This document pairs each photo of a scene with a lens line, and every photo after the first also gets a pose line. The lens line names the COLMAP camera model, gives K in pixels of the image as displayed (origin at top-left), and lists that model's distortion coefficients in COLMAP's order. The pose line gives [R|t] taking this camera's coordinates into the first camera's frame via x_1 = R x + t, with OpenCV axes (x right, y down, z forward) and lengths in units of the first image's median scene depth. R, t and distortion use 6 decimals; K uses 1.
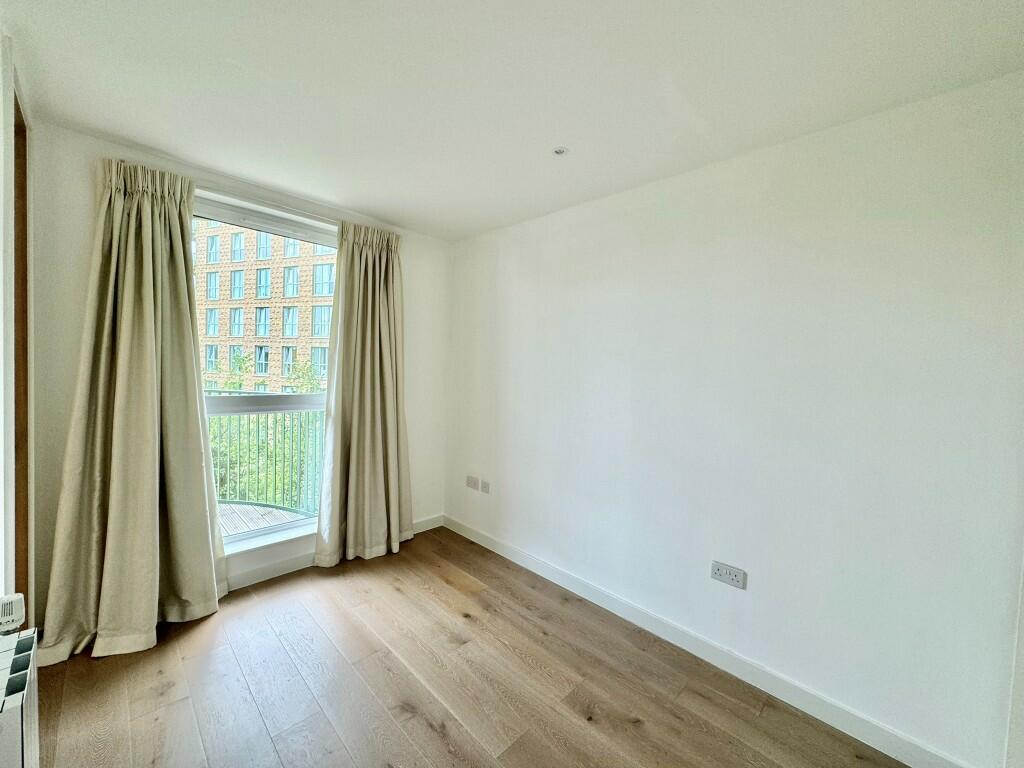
lens RADIAL K [[407.3, 0, 516.3], [0, 407.3, 377.5], [0, 0, 1]] dist [0.000263, -0.000269]
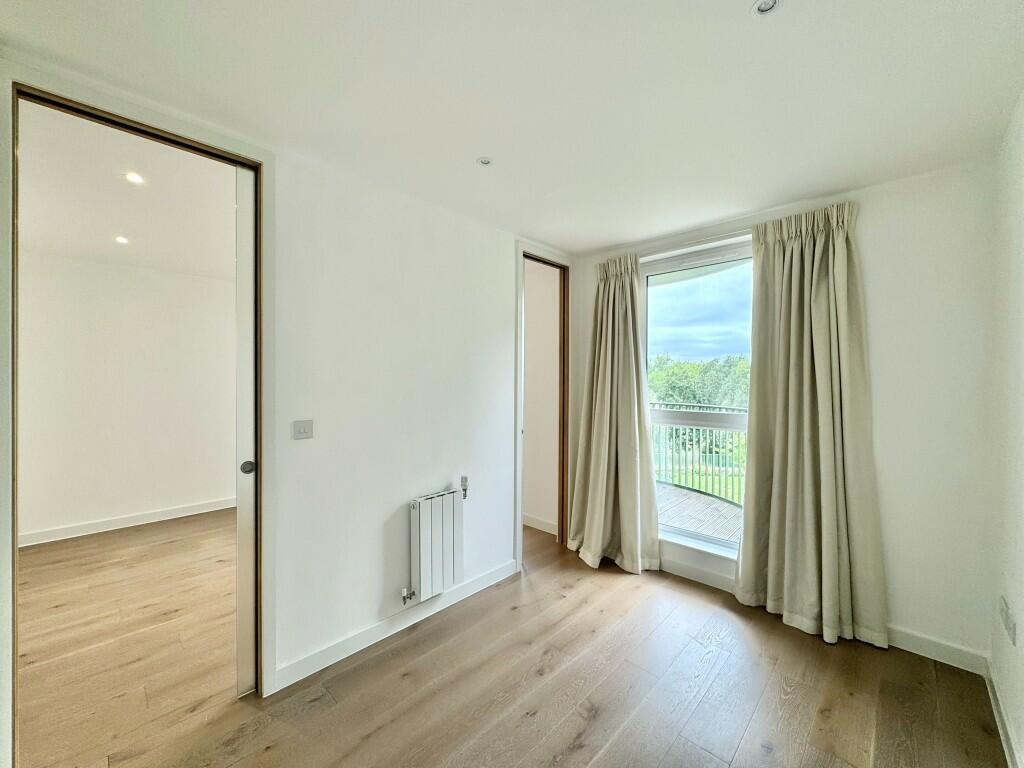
lens RADIAL K [[407.3, 0, 511.7], [0, 407.3, 382.9], [0, 0, 1]] dist [0.000263, -0.000269]
pose [[0.010131, -0.027832, -0.999561, 0.513178], [-0.027940, 0.999214, -0.028106, 0.009006], [0.999558, 0.028213, 0.009346, 0.498957]]
